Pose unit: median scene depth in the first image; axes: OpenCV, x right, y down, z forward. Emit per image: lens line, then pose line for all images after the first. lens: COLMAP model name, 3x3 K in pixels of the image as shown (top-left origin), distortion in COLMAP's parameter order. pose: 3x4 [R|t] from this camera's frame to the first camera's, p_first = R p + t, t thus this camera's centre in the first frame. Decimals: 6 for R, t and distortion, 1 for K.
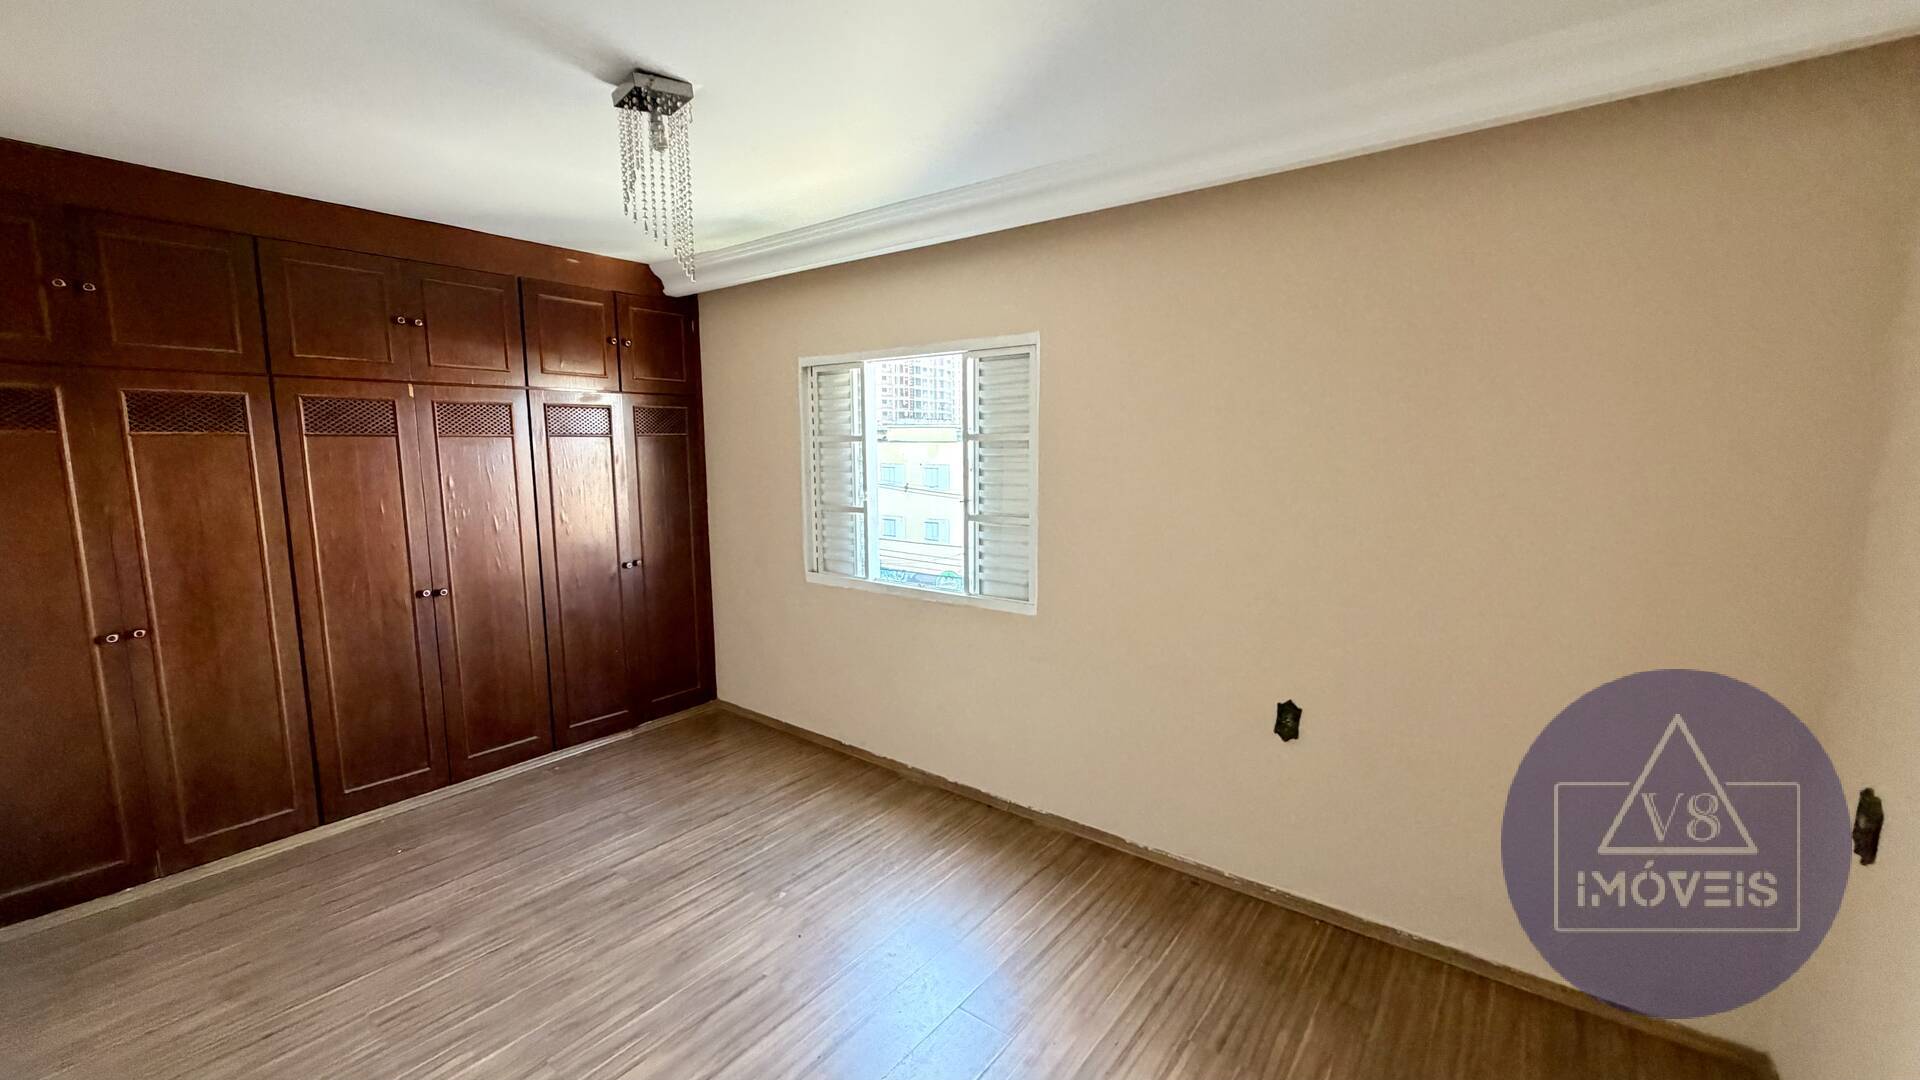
lens RADIAL K [[764.6, 0, 960.0], [0, 764.6, 540.0], [0, 0, 1]] dist [0.000343, 0.000030]
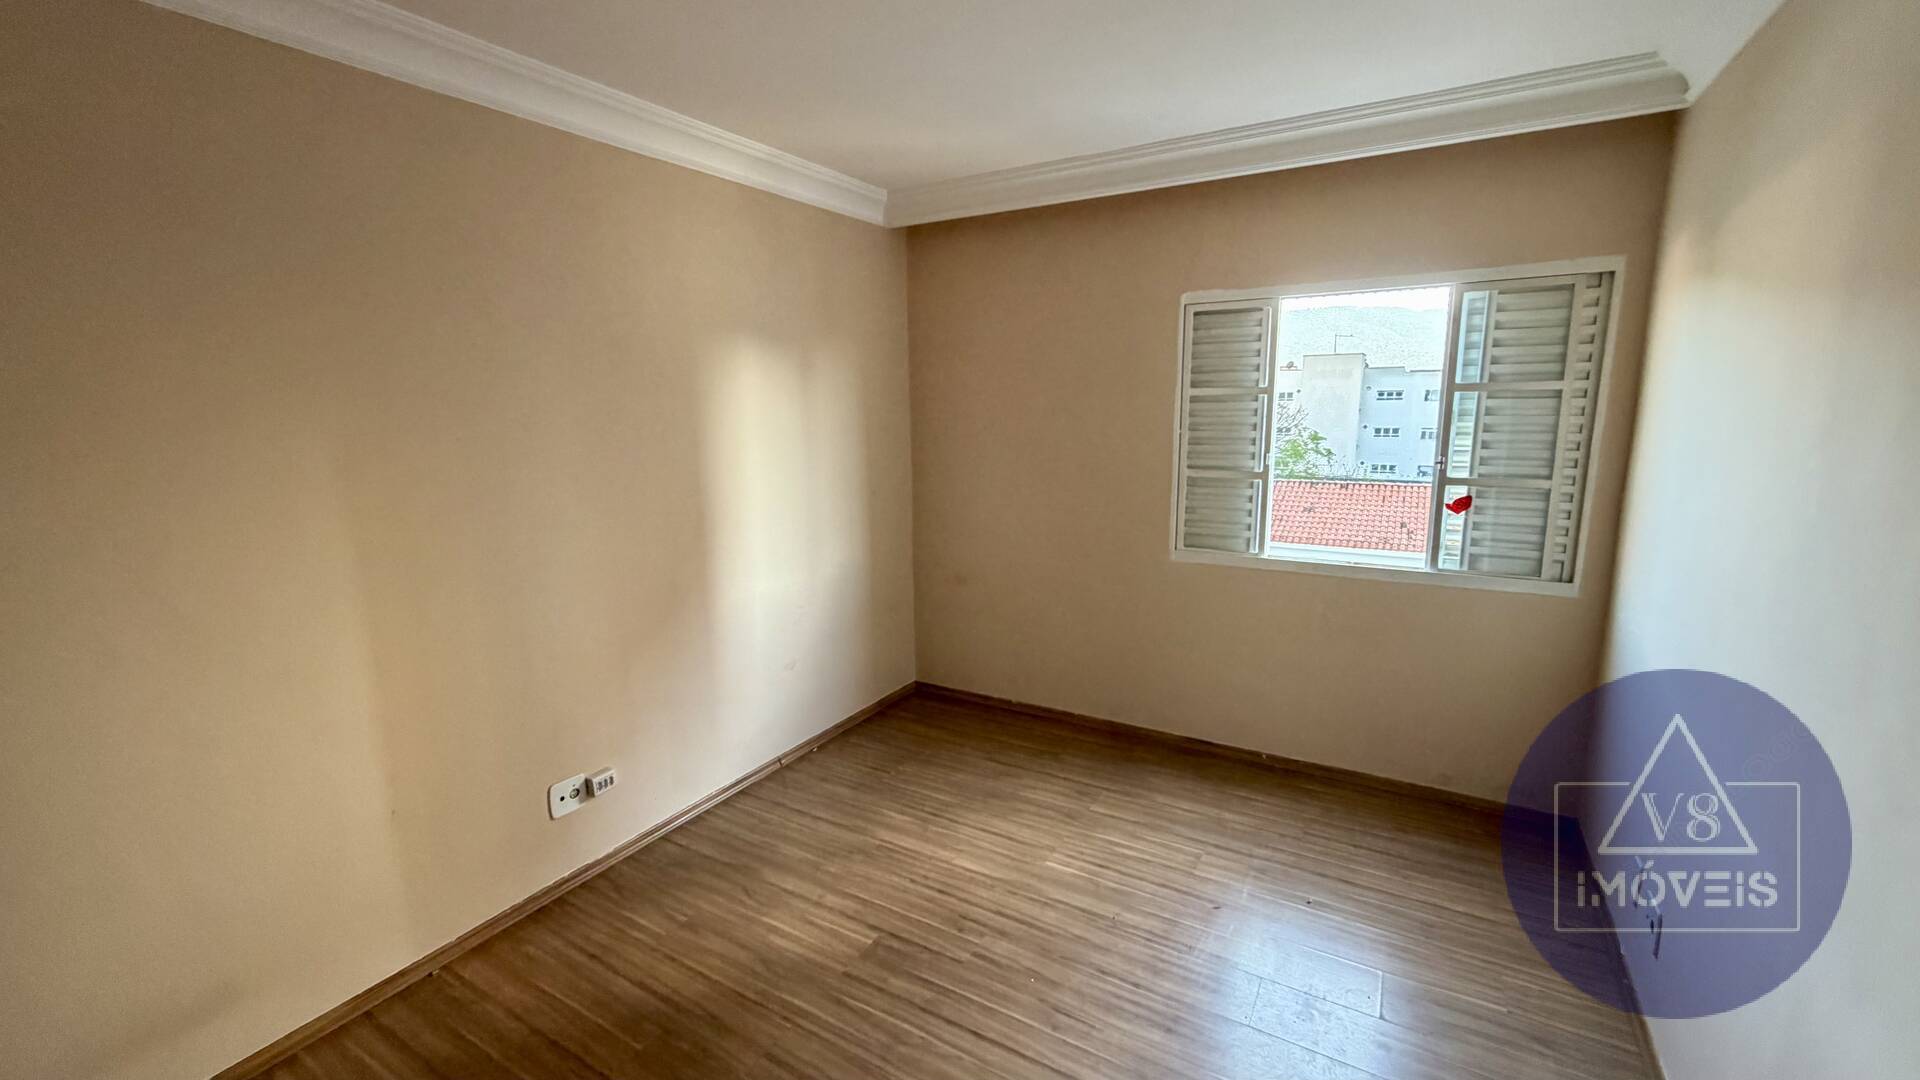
lens RADIAL K [[764.6, 0, 960.0], [0, 764.6, 540.0], [0, 0, 1]] dist [0.000343, 0.000030]
pose [[0.993810, -0.032231, 0.106318, -0.558283], [0.026382, 0.998084, 0.055970, -0.023944], [-0.107918, -0.052818, 0.992756, 0.186152]]
